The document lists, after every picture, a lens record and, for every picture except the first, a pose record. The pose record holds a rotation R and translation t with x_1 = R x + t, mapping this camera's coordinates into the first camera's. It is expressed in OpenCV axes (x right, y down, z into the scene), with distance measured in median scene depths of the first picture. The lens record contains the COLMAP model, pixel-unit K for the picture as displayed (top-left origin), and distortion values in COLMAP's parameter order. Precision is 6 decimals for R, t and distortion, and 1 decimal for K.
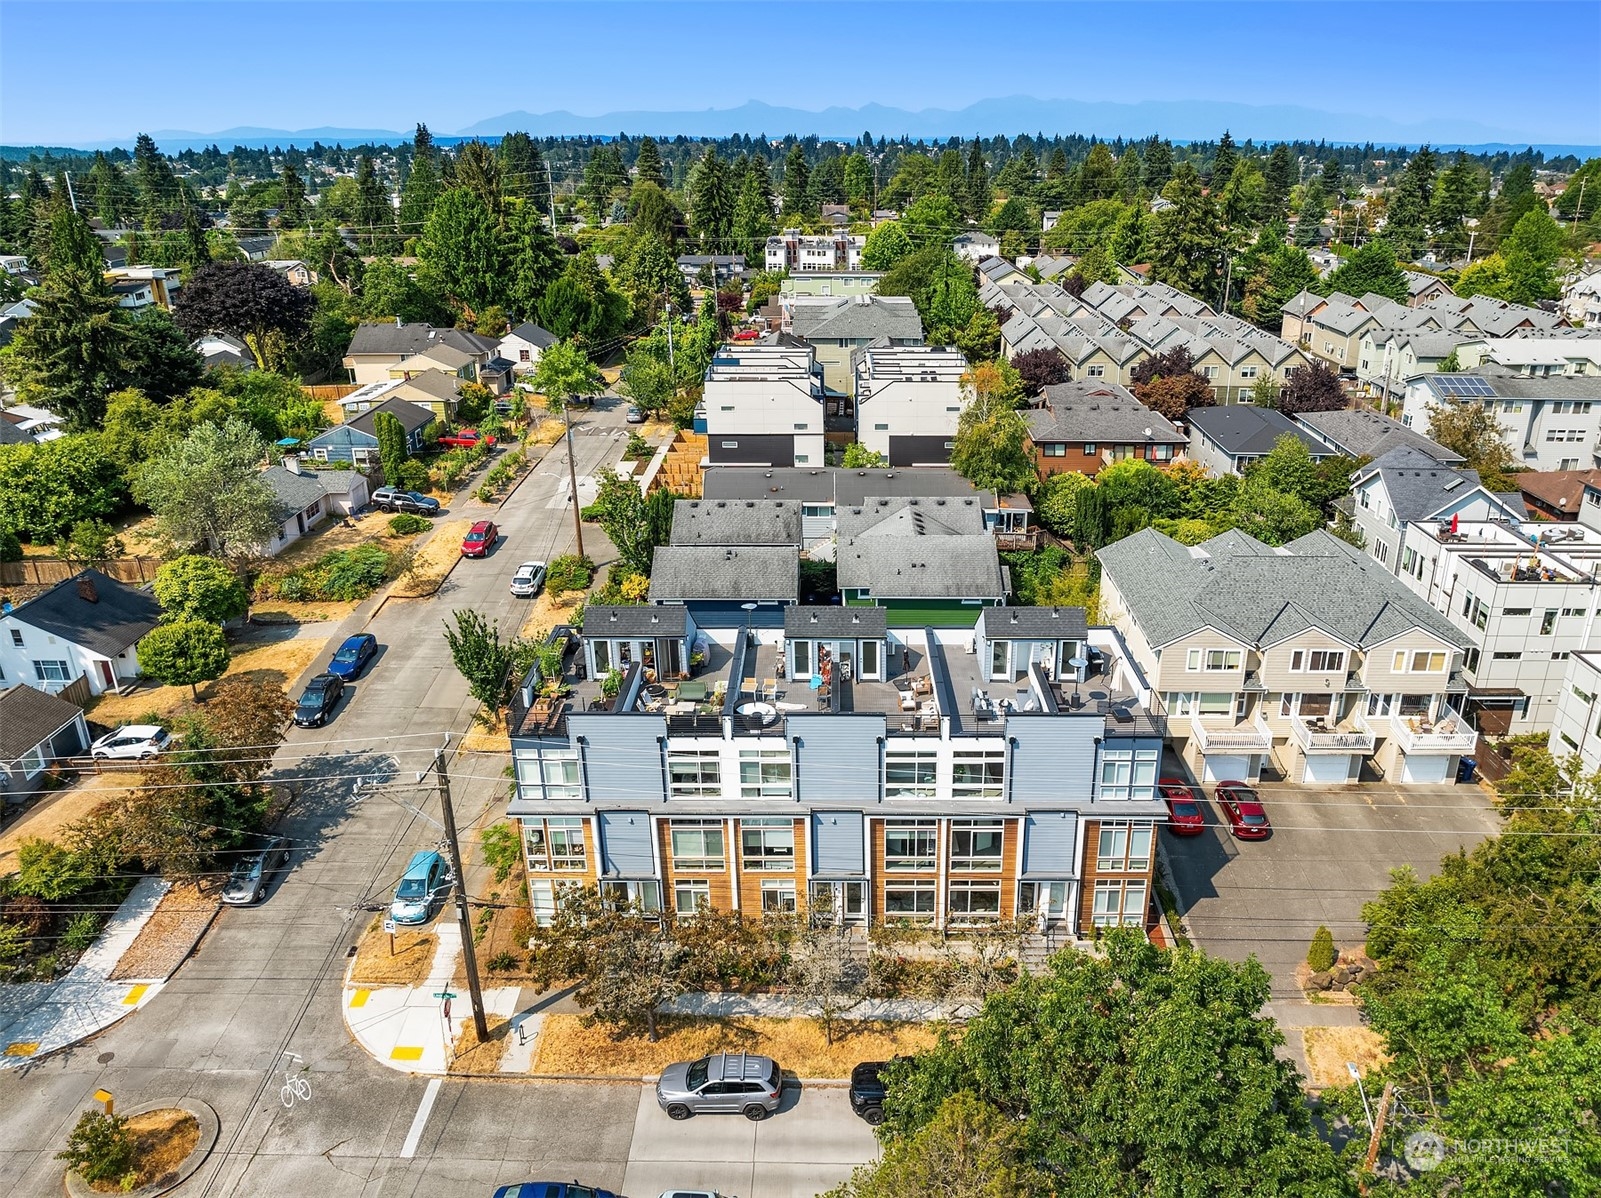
lens RADIAL K [[1145.5, 0, 829.9], [0, 1145.5, 563.3], [0, 0, 1]] dist [-0.036118, -0.005055]
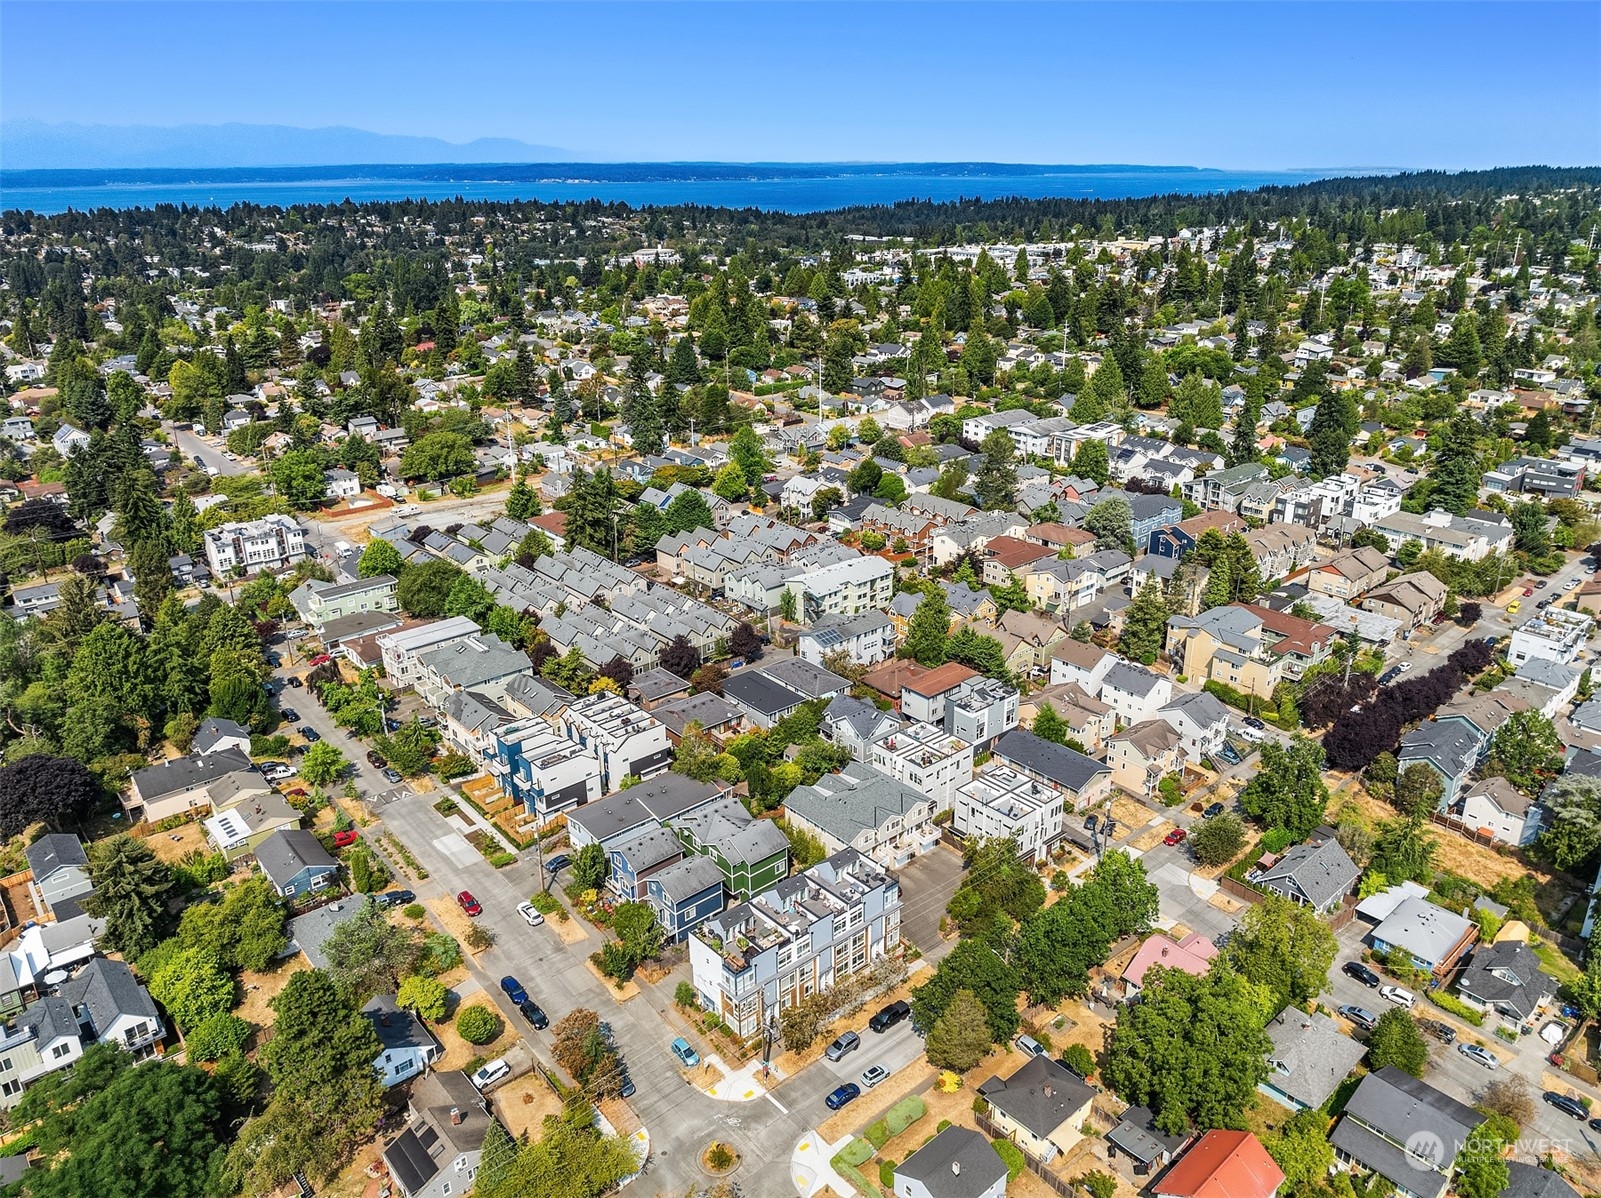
lens RADIAL K [[1100.9, 0, 826.8], [0, 1100.9, 598.7], [0, 0, 1]] dist [-0.039004, -0.008412]
pose [[0.743160, -0.239294, 0.624862, -1.326790], [0.237975, 0.967330, 0.087415, -0.779302], [-0.625365, 0.083738, 0.775826, -1.096641]]
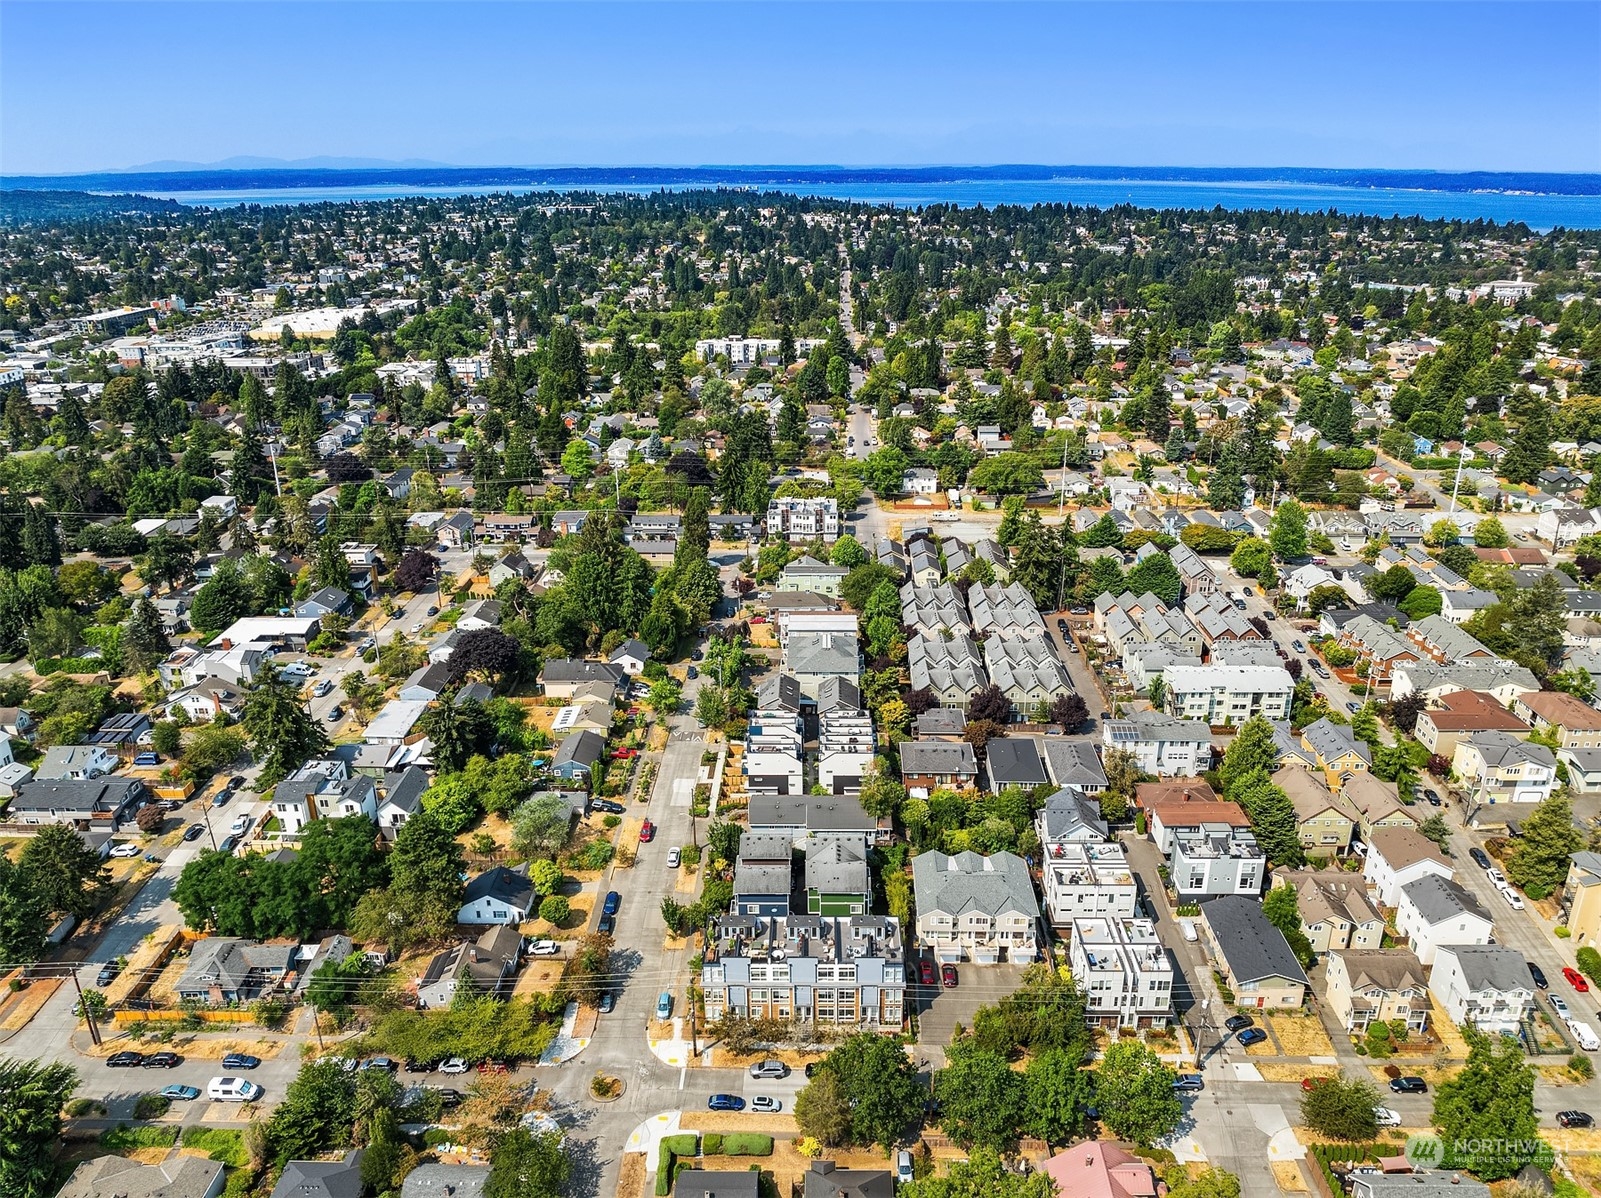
lens RADIAL K [[1100.9, 0, 826.8], [0, 1100.9, 598.7], [0, 0, 1]] dist [-0.039004, -0.008412]
pose [[0.999933, 0.007414, 0.008940, 0.033215], [-0.007413, 0.999973, -0.000199, -0.754565], [-0.008942, 0.000133, 0.999960, -1.802312]]
